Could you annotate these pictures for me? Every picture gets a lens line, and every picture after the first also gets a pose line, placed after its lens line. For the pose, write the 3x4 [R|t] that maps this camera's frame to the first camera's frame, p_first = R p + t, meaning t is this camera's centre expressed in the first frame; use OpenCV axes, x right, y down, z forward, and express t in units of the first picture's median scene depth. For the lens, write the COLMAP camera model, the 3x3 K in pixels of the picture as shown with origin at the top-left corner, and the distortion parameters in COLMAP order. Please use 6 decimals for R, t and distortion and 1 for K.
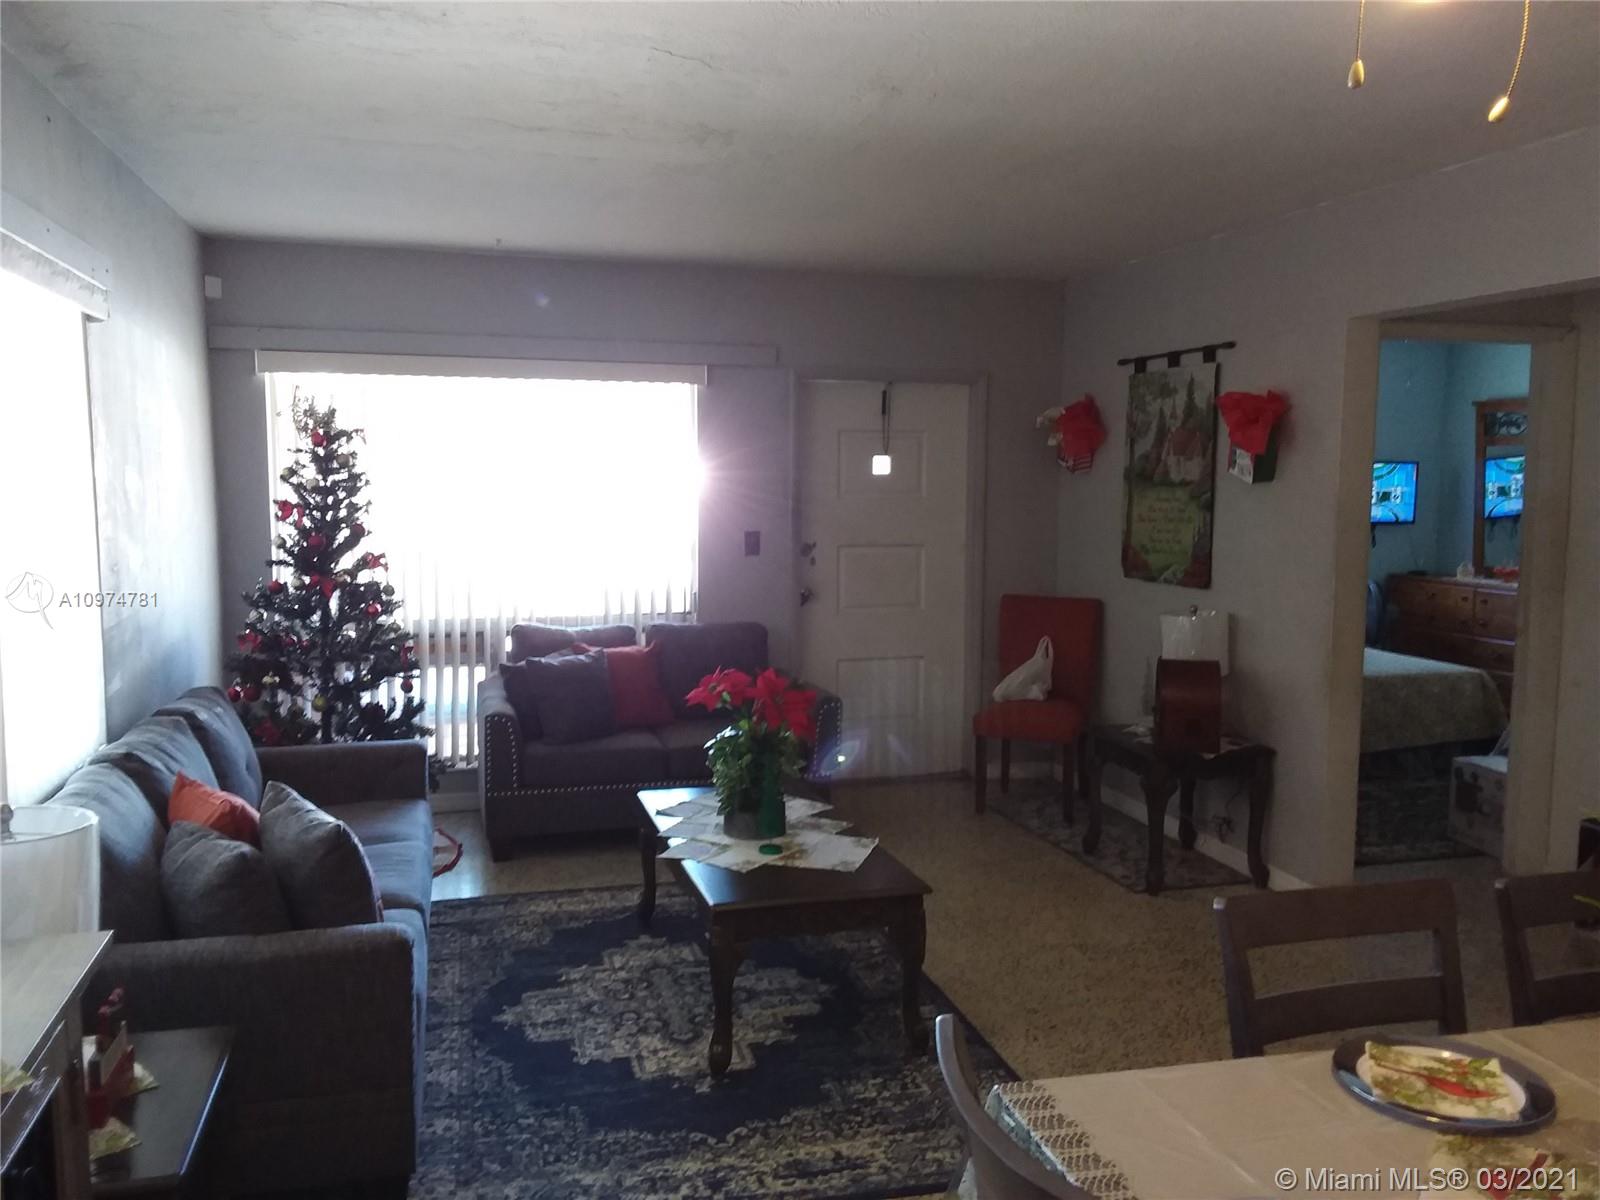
lens RADIAL K [[1293.4, 0, 801.6], [0, 1293.4, 597.9], [0, 0, 1]] dist [0.016404, 0.001905]
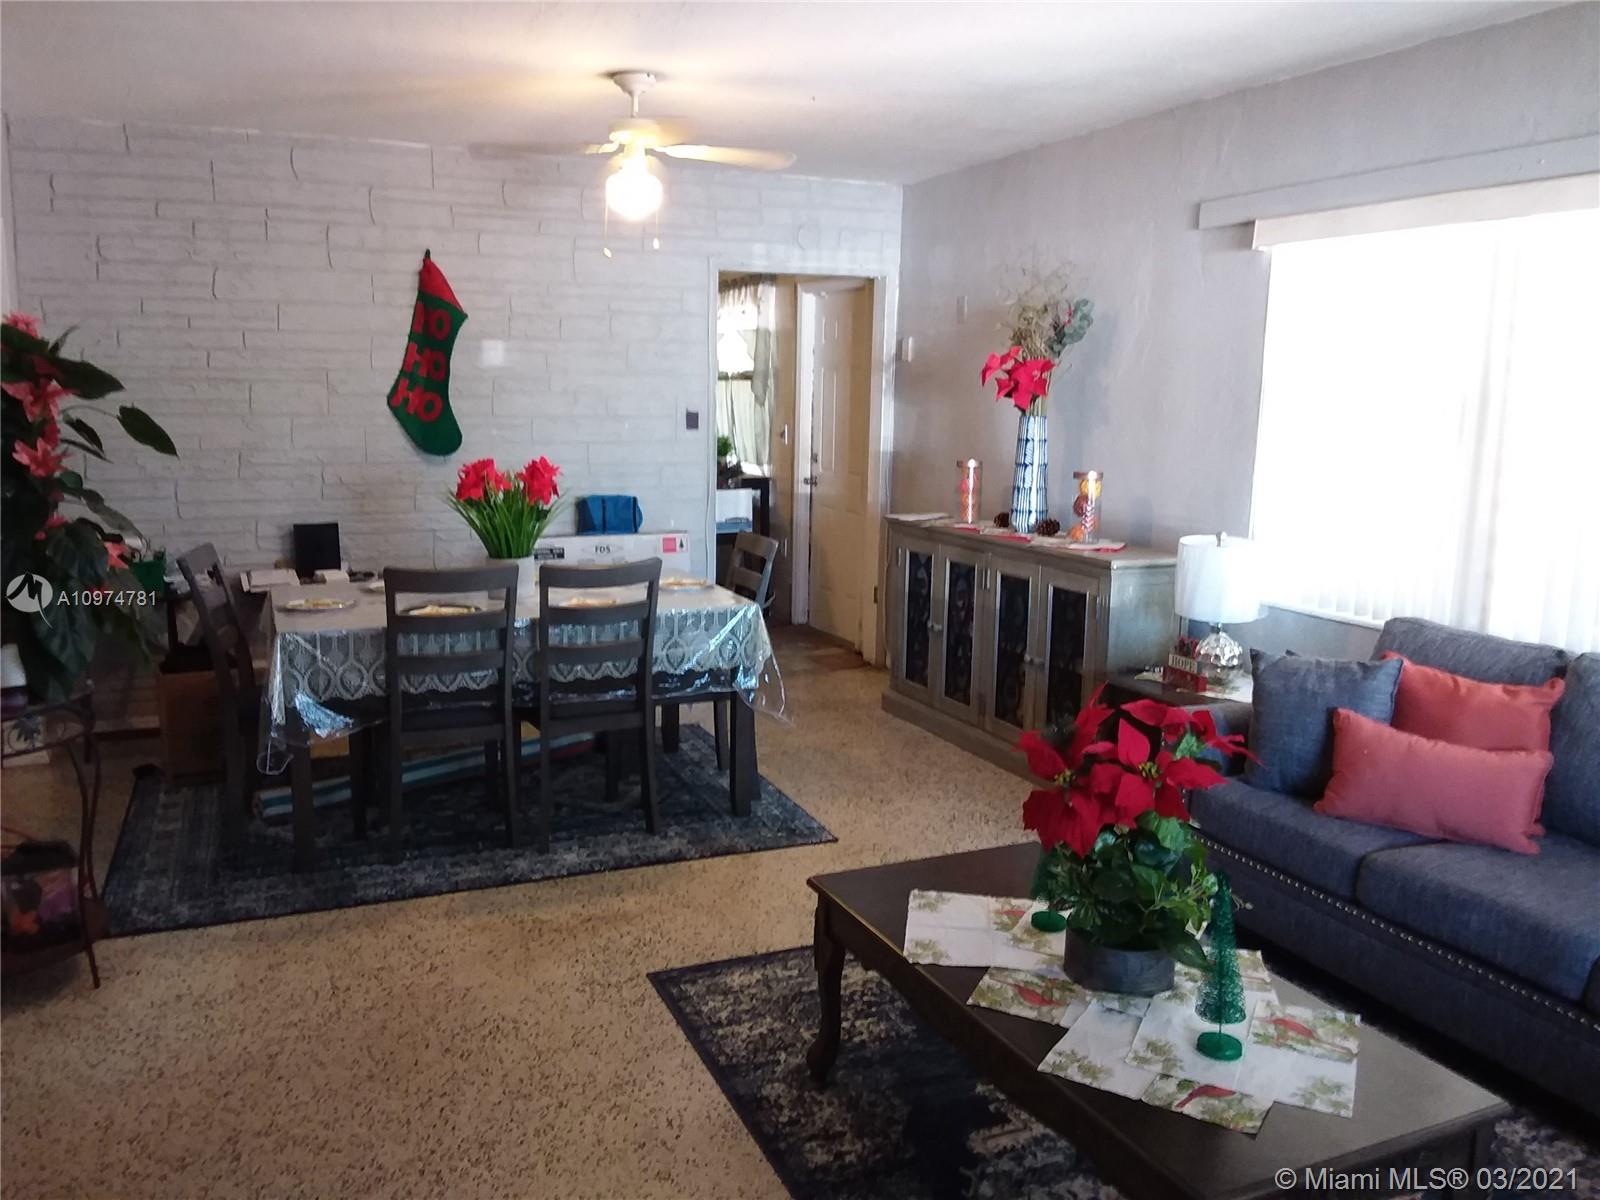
lens RADIAL K [[1293.4, 0, 799.8], [0, 1293.4, 599.8], [0, 0, 1]] dist [0.016404, 0.001905]
pose [[-0.988773, 0.010117, -0.149083, 0.126398], [-0.029234, 0.965329, 0.259394, -0.088011], [0.146539, 0.260840, -0.954195, 0.970066]]
